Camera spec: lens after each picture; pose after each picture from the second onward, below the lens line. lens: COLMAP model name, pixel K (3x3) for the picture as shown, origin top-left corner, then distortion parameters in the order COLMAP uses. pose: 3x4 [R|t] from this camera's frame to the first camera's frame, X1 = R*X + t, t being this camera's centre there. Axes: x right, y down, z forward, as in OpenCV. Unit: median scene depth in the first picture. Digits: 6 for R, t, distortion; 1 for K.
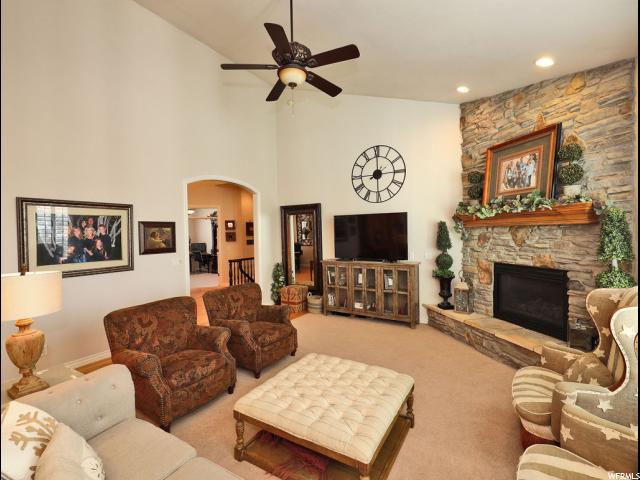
lens RADIAL K [[300.0, 0, 320.0], [0, 300.0, 240.0], [0, 0, 1]] dist [-0.001382, 0.000033]
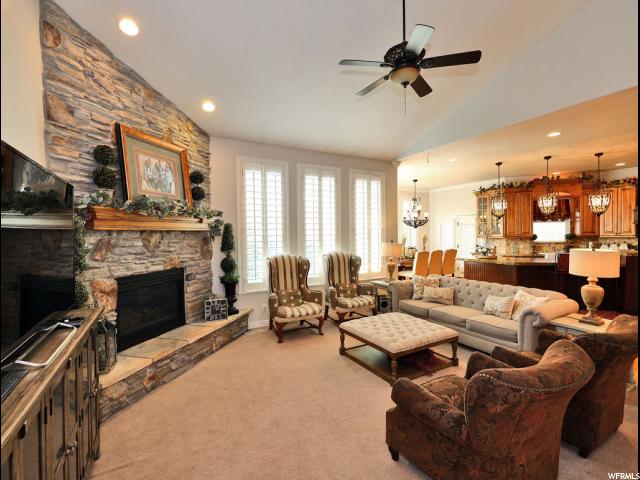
lens RADIAL K [[300.0, 0, 320.0], [0, 300.0, 240.0], [0, 0, 1]] dist [-0.001382, 0.000033]
pose [[-0.870116, 0.017232, 0.492546, -0.216652], [0.040445, 0.998514, 0.036515, -0.026543], [-0.491185, 0.051693, -0.869520, 1.342454]]
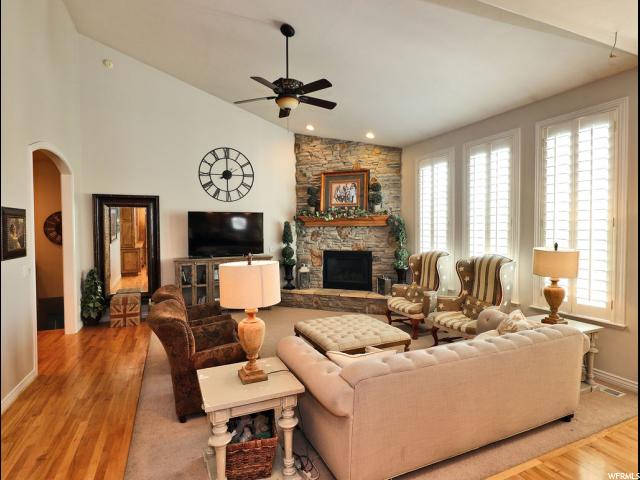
lens RADIAL K [[340.5, 0, 320.0], [0, 340.5, 240.0], [0, 0, 1]] dist [-0.000635, -0.000291]
pose [[0.568820, -0.013131, 0.822357, -0.774315], [0.016696, 0.999851, 0.004417, 0.014421], [-0.822292, 0.011218, 0.568955, 0.062087]]
